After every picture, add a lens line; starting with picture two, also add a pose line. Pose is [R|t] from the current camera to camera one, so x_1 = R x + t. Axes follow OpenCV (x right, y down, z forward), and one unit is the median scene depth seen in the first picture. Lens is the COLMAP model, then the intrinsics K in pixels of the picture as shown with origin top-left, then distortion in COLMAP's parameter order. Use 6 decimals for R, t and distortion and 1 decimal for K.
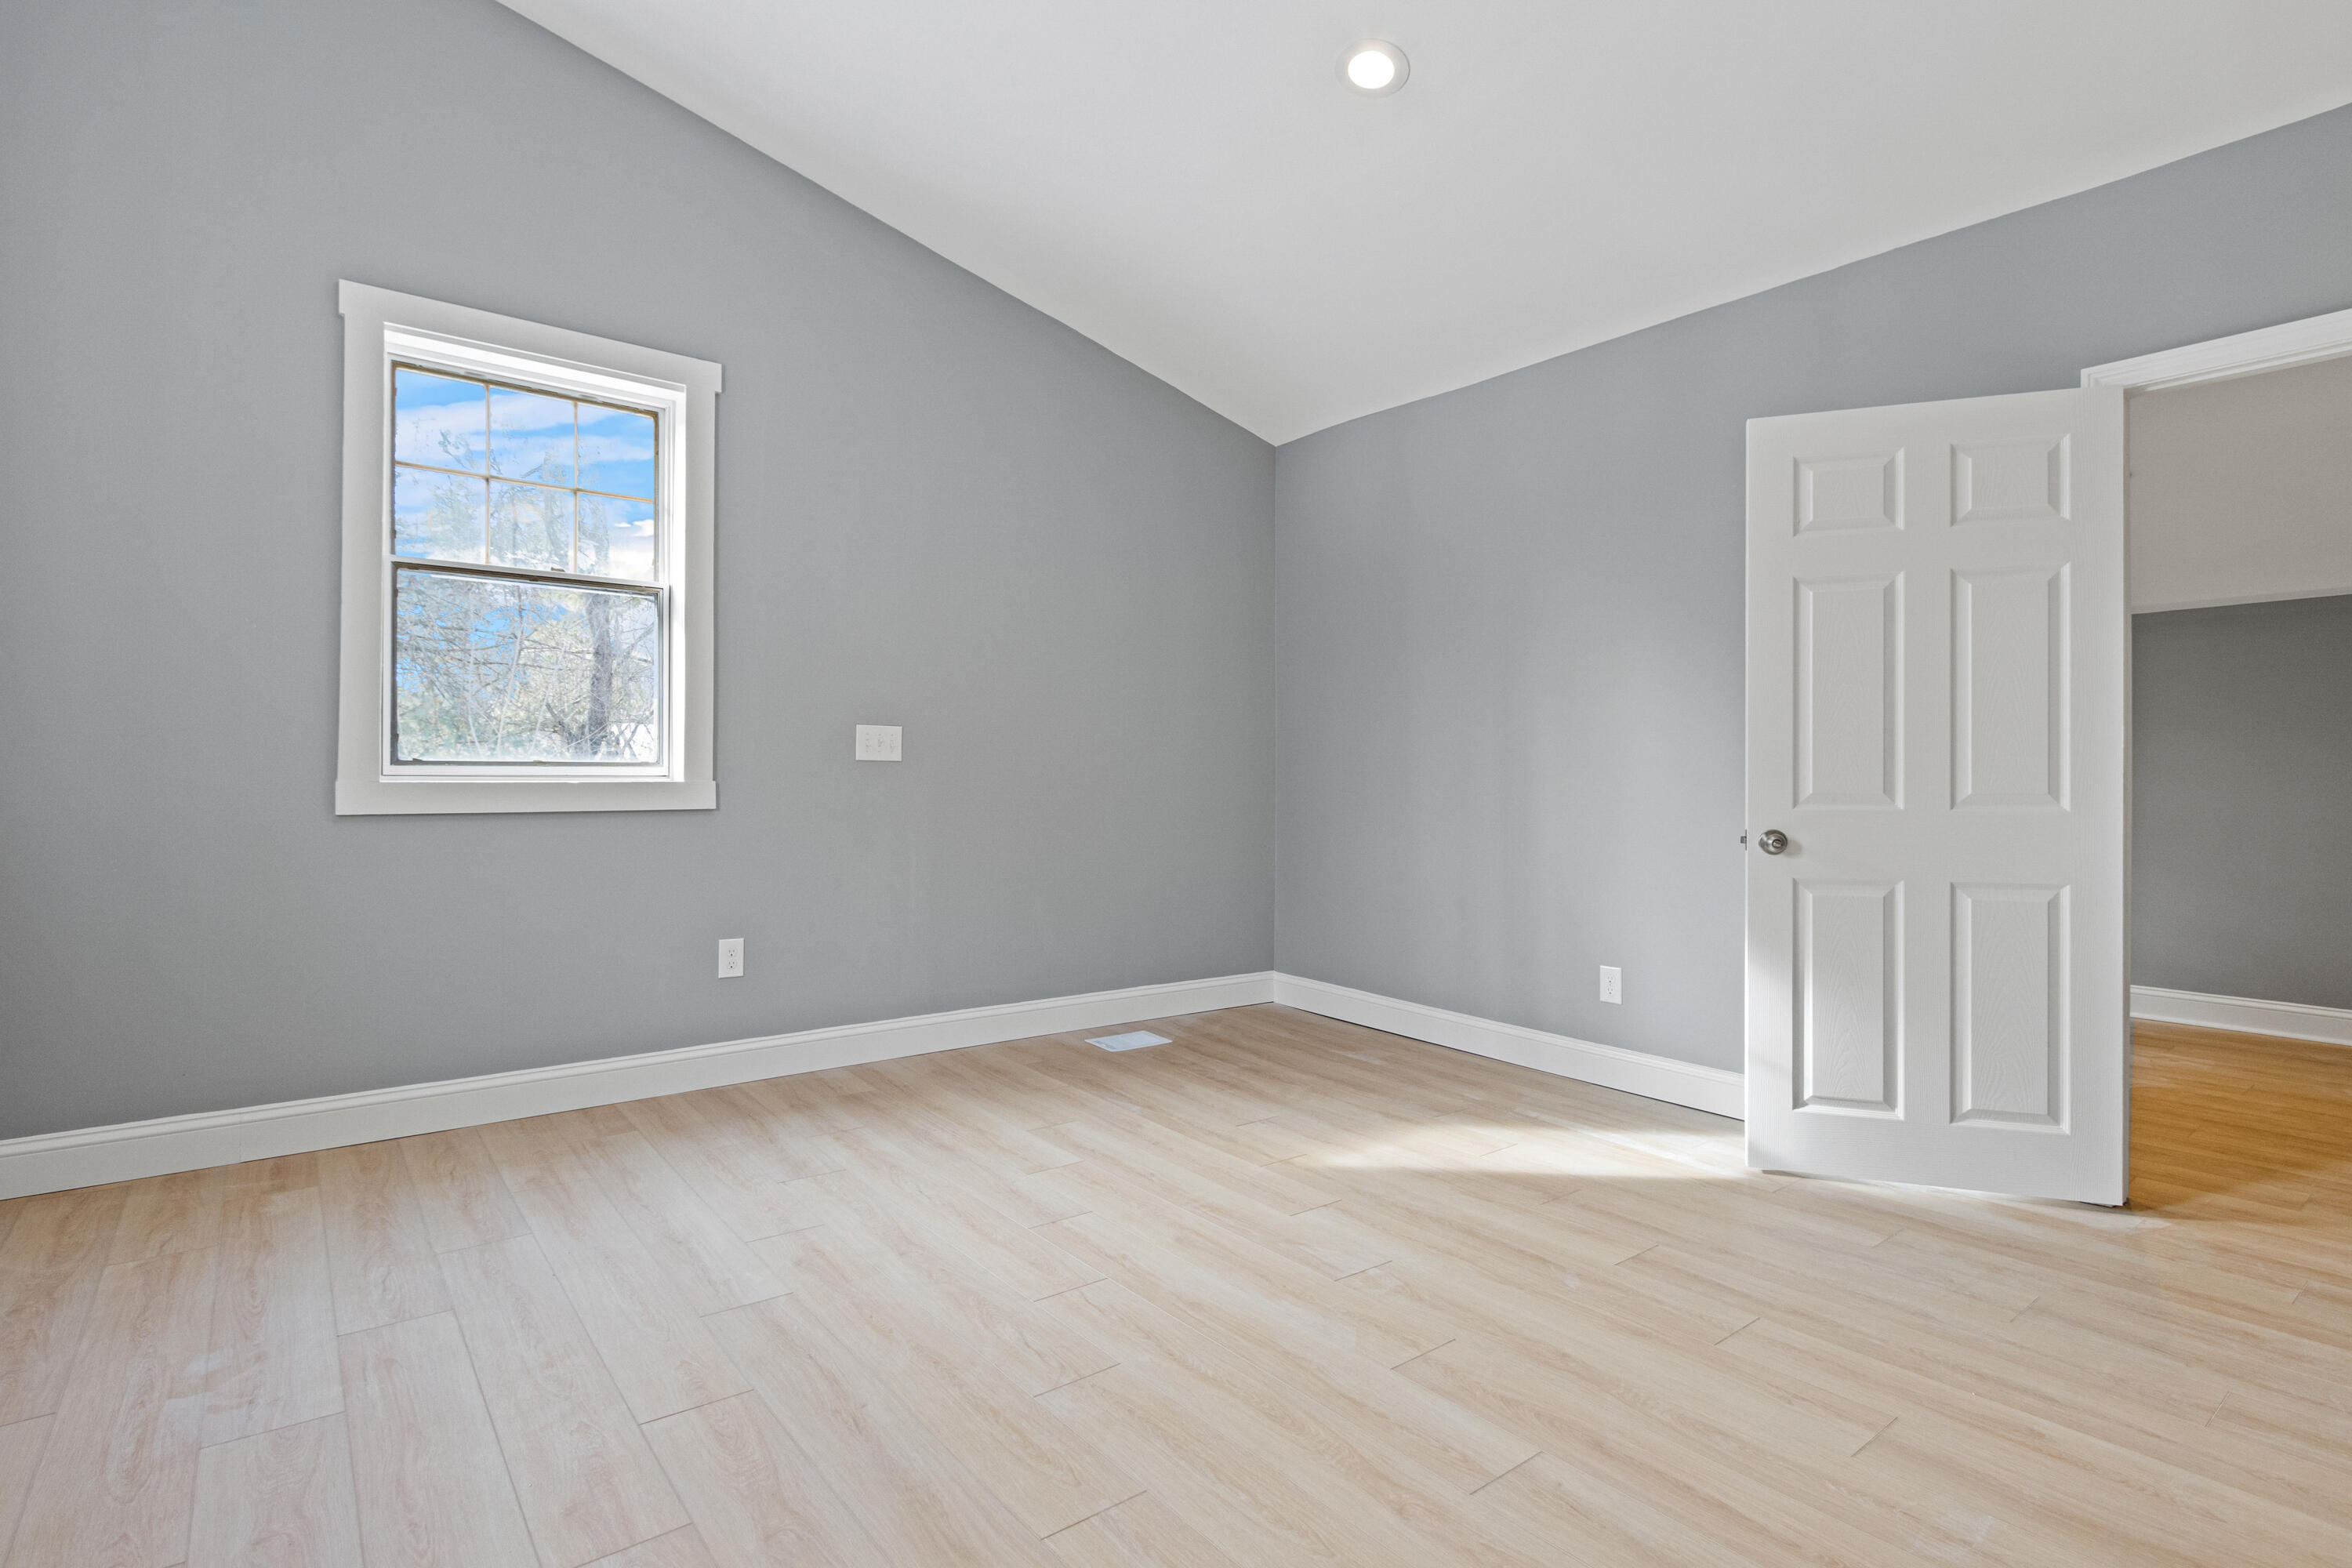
lens RADIAL K [[1155.3, 0, 1176.0], [0, 1155.3, 784.0], [0, 0, 1]] dist [0.001777, 0.000117]
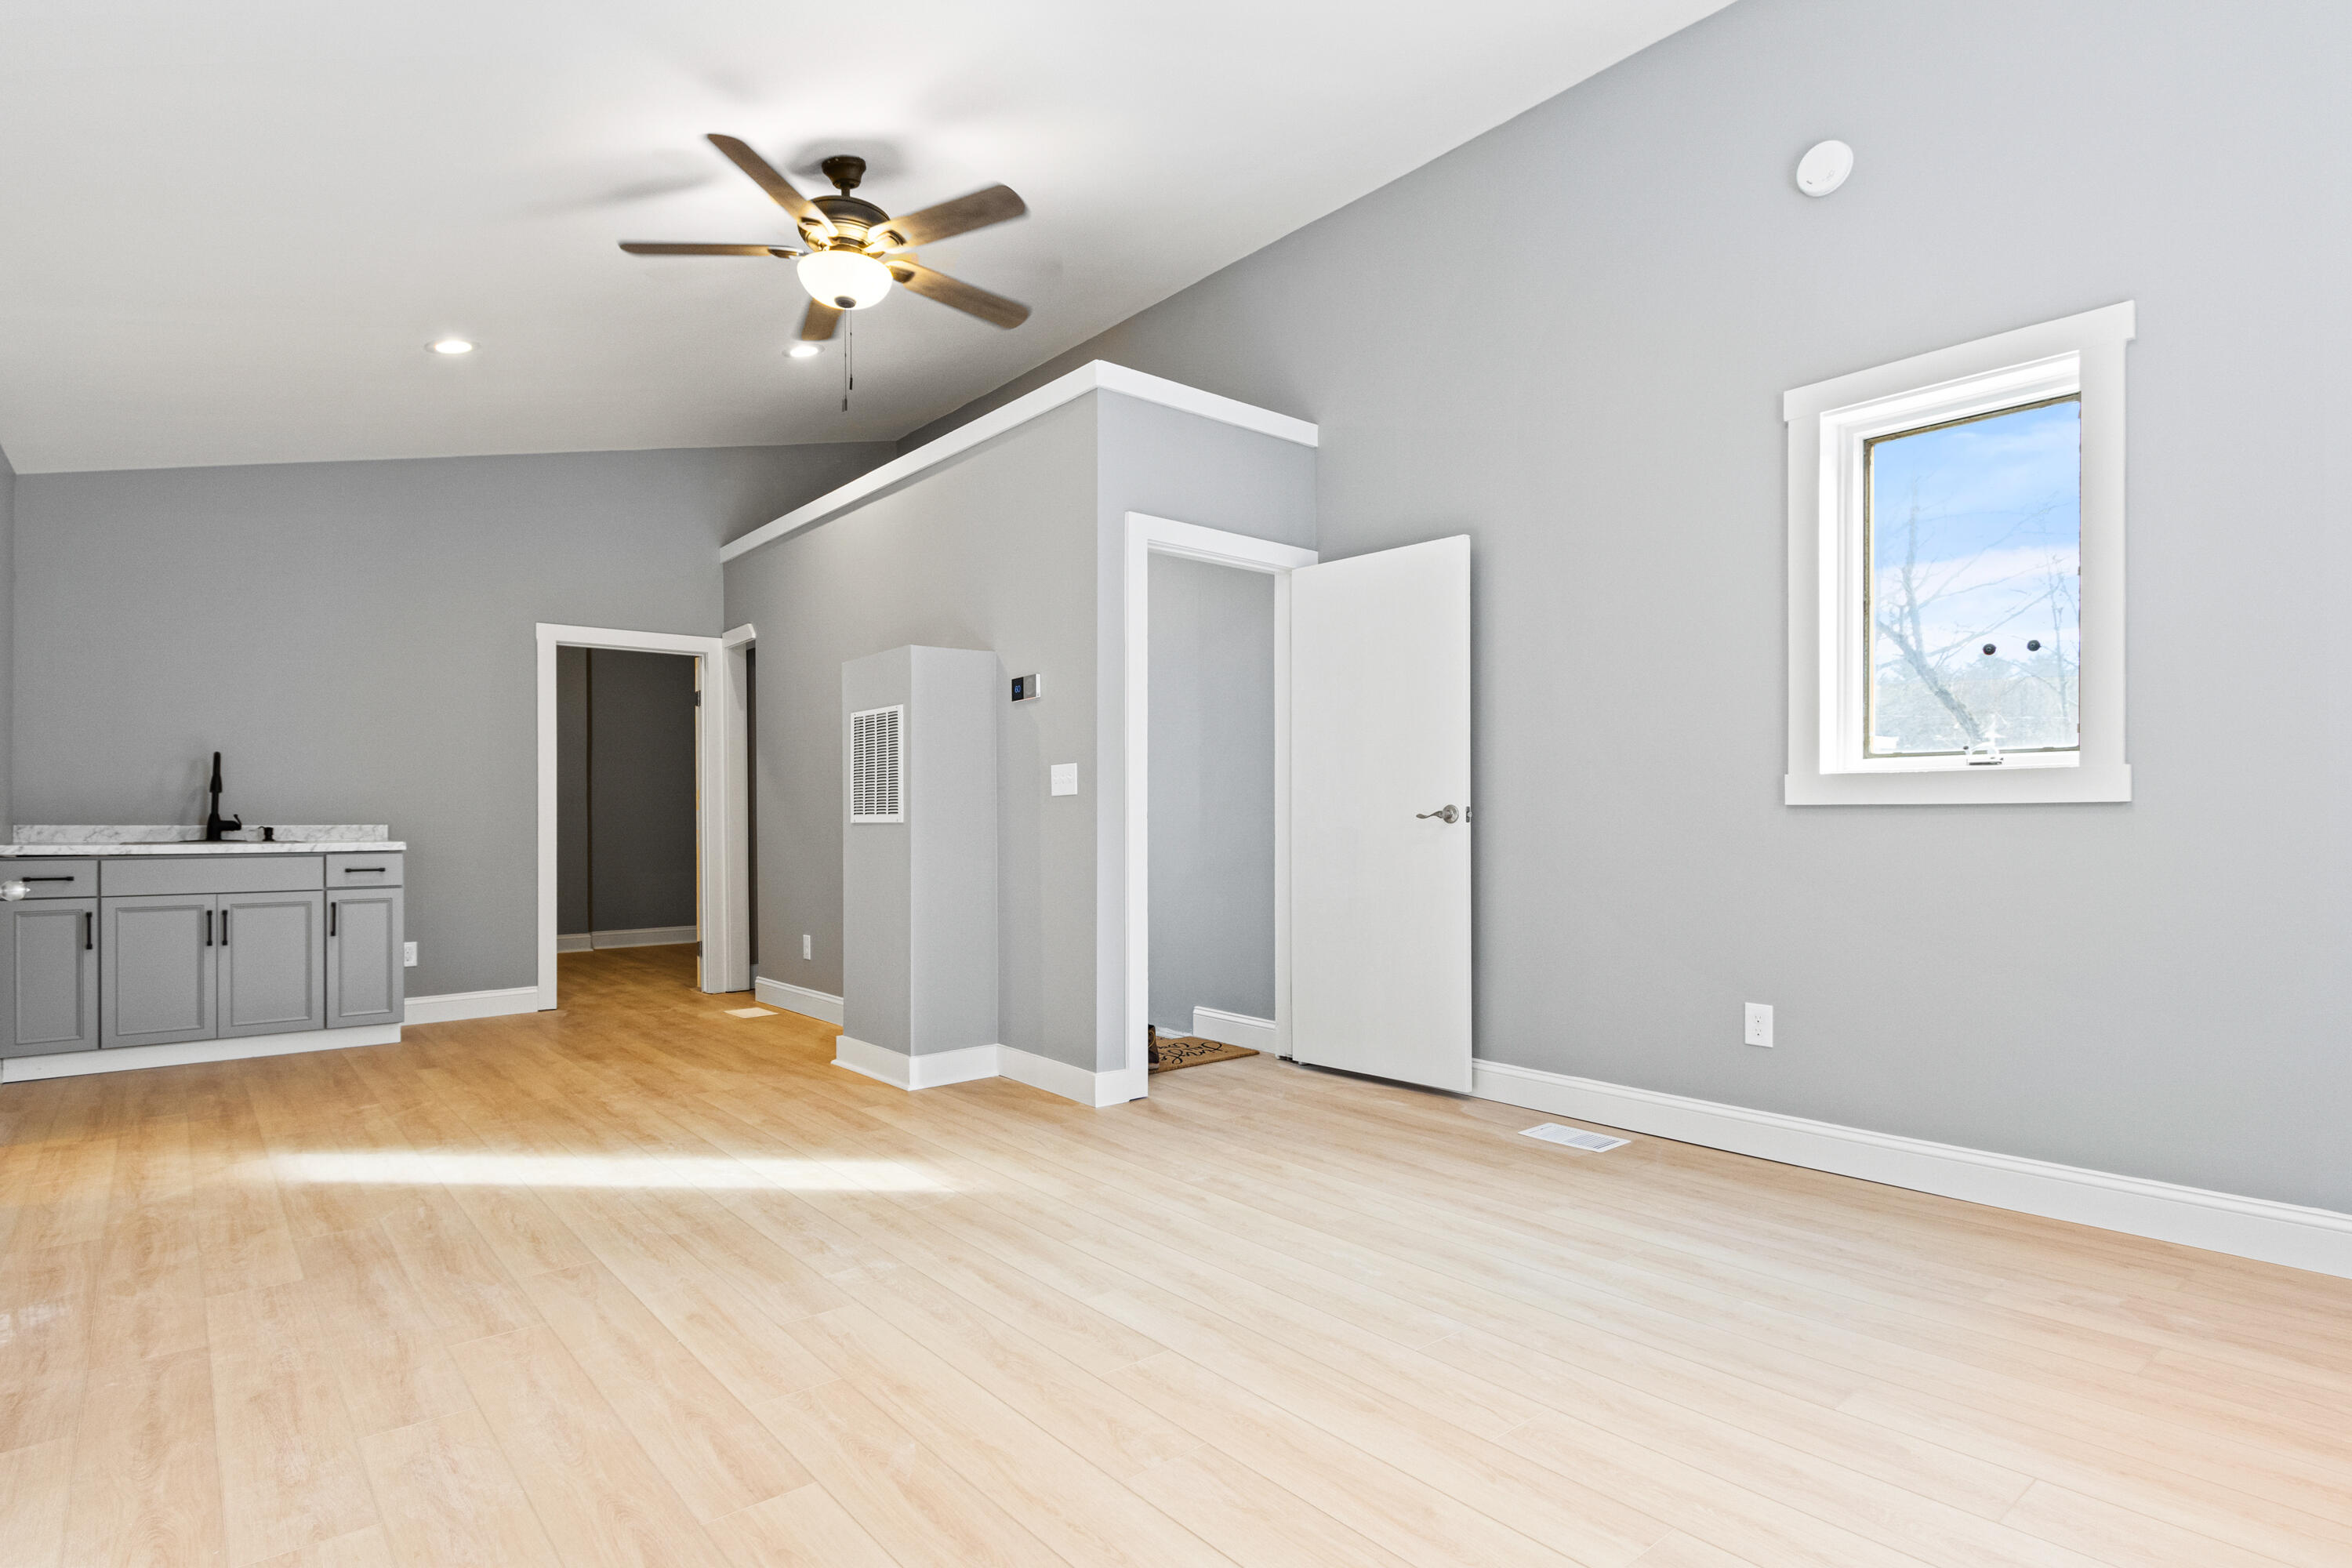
lens RADIAL K [[1218.7, 0, 1174.6], [0, 1218.7, 819.6], [0, 0, 1]] dist [0.003731, -0.000312]
pose [[-0.999613, -0.003026, -0.027637, 0.160358], [-0.003158, 0.999984, 0.004731, -0.005339], [0.027622, 0.004816, -0.999607, 1.607505]]
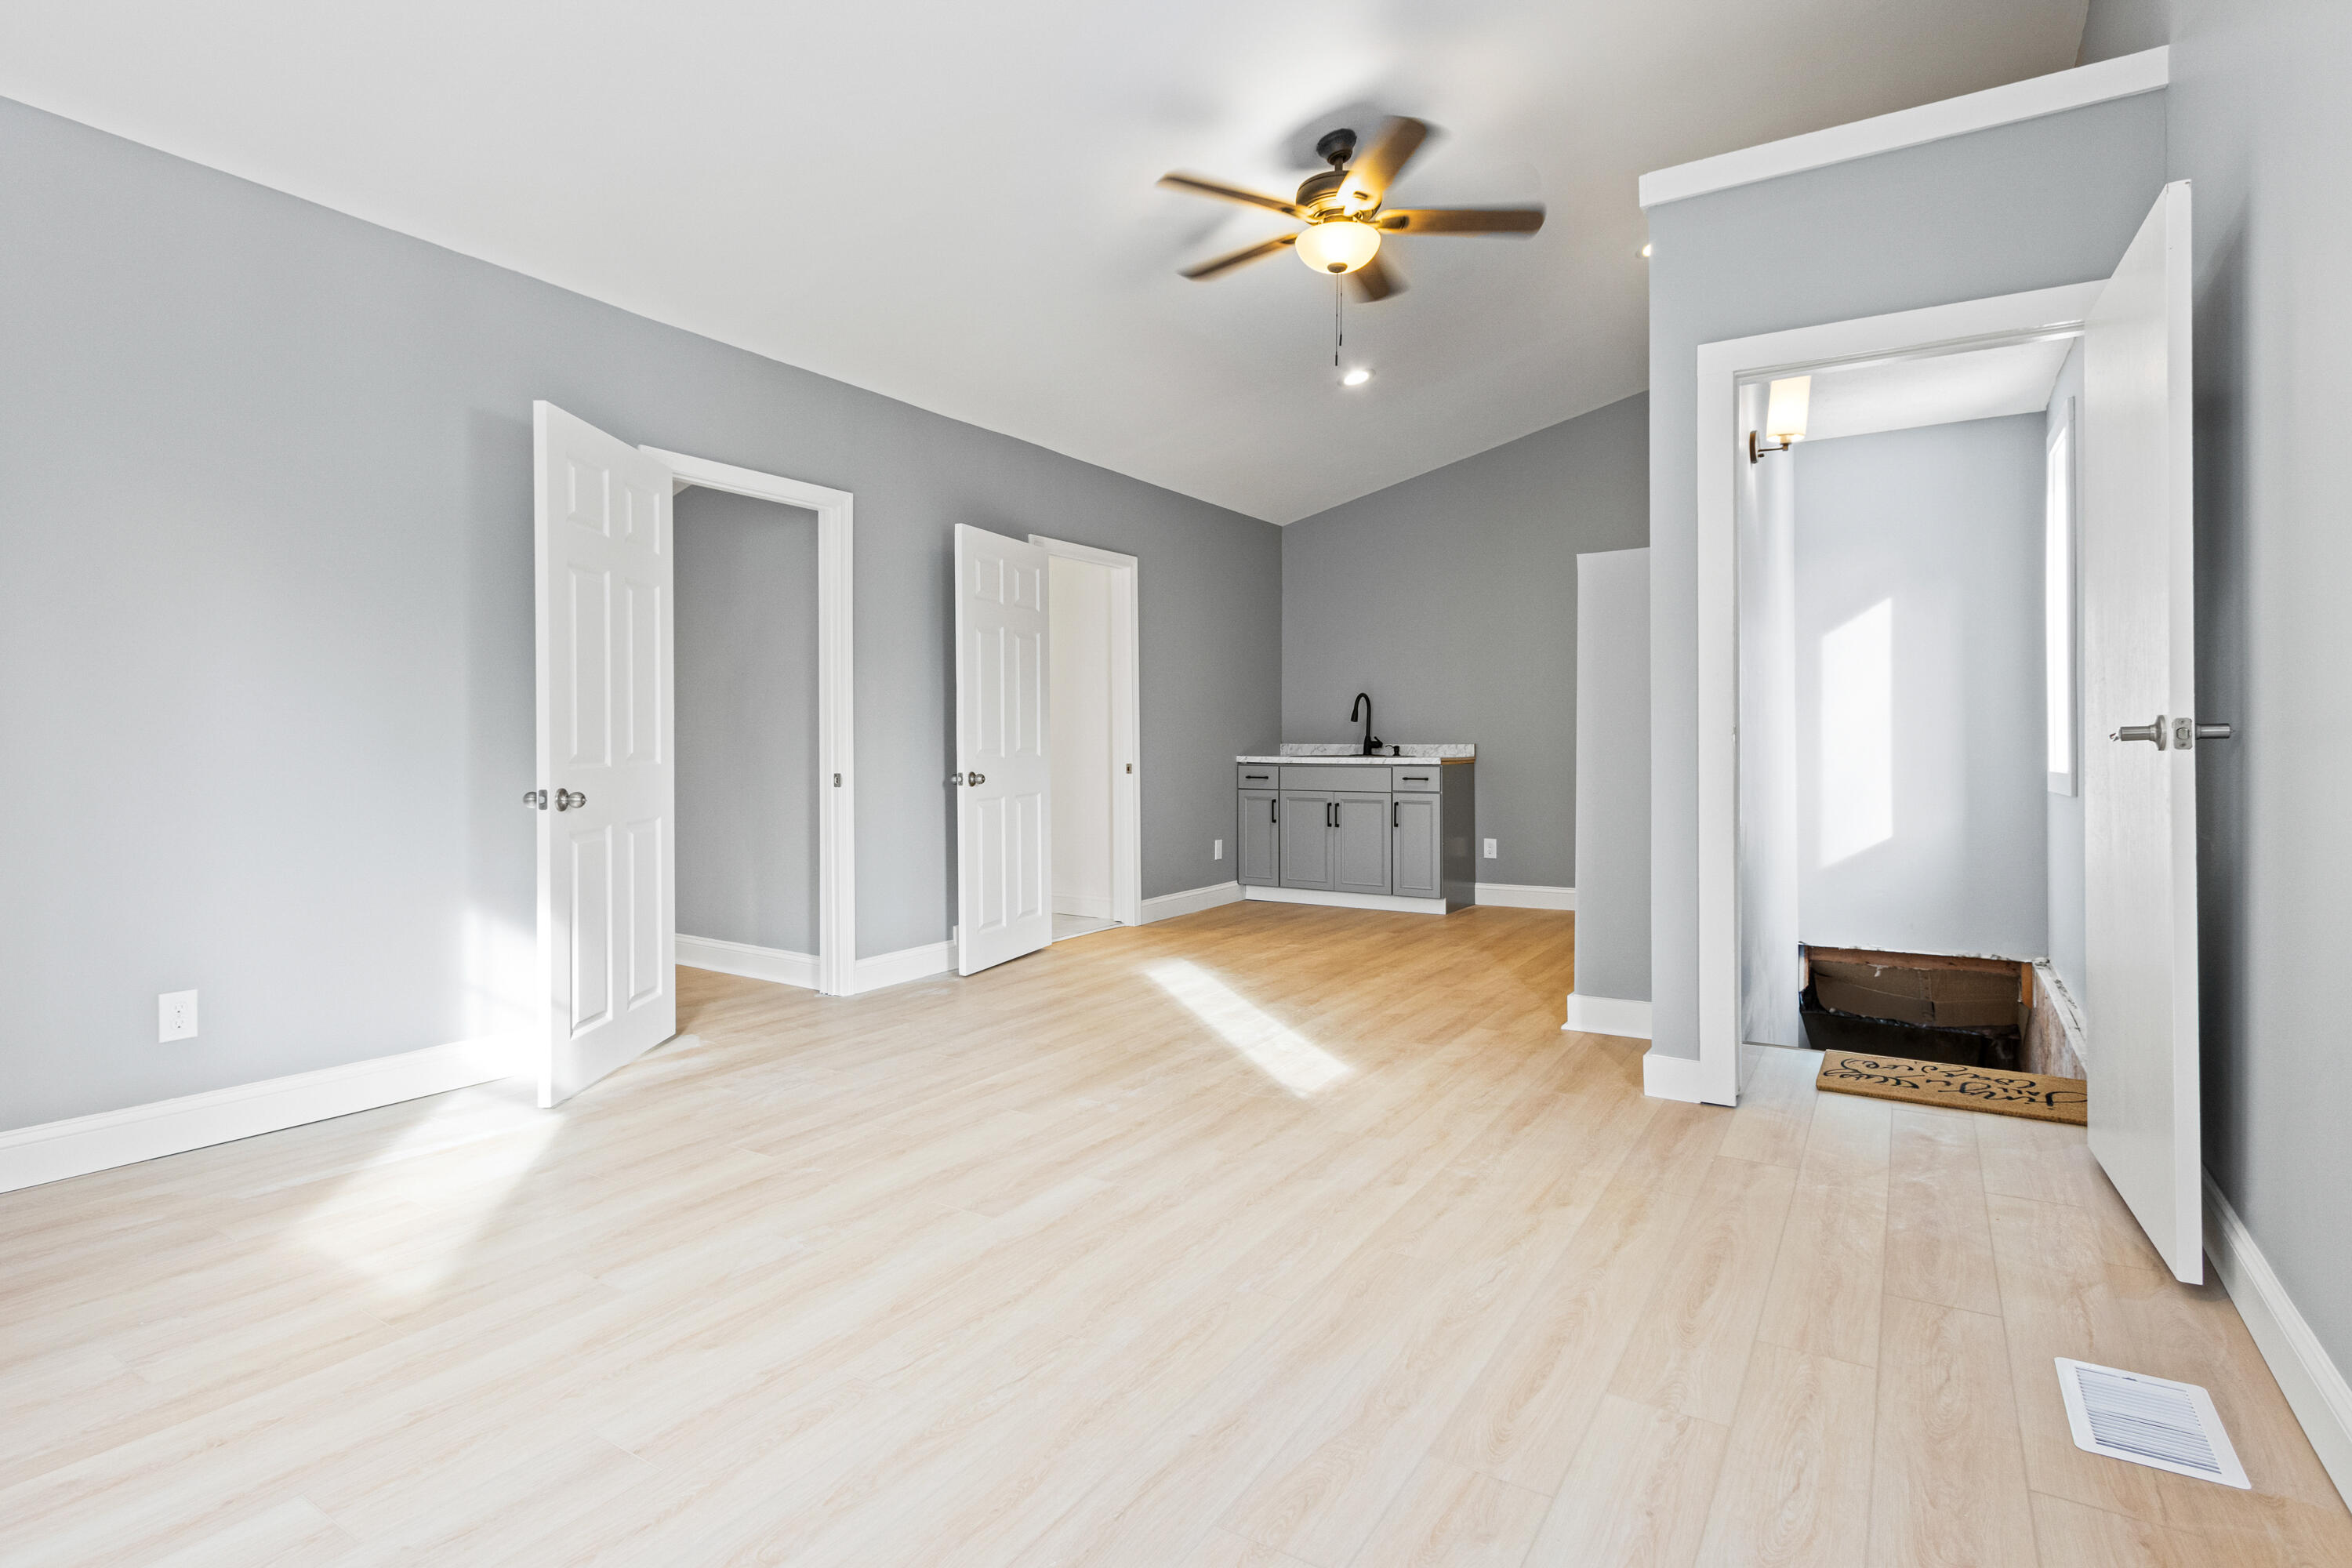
lens RADIAL K [[1175.6, 0, 1151.3], [0, 1175.6, 741.5], [0, 0, 1]] dist [0.000508, -0.000906]
pose [[-0.321421, -0.004576, 0.946925, -0.786854], [0.005833, 0.999960, 0.006813, -0.009958], [-0.946918, 0.007713, -0.321382, 0.920719]]
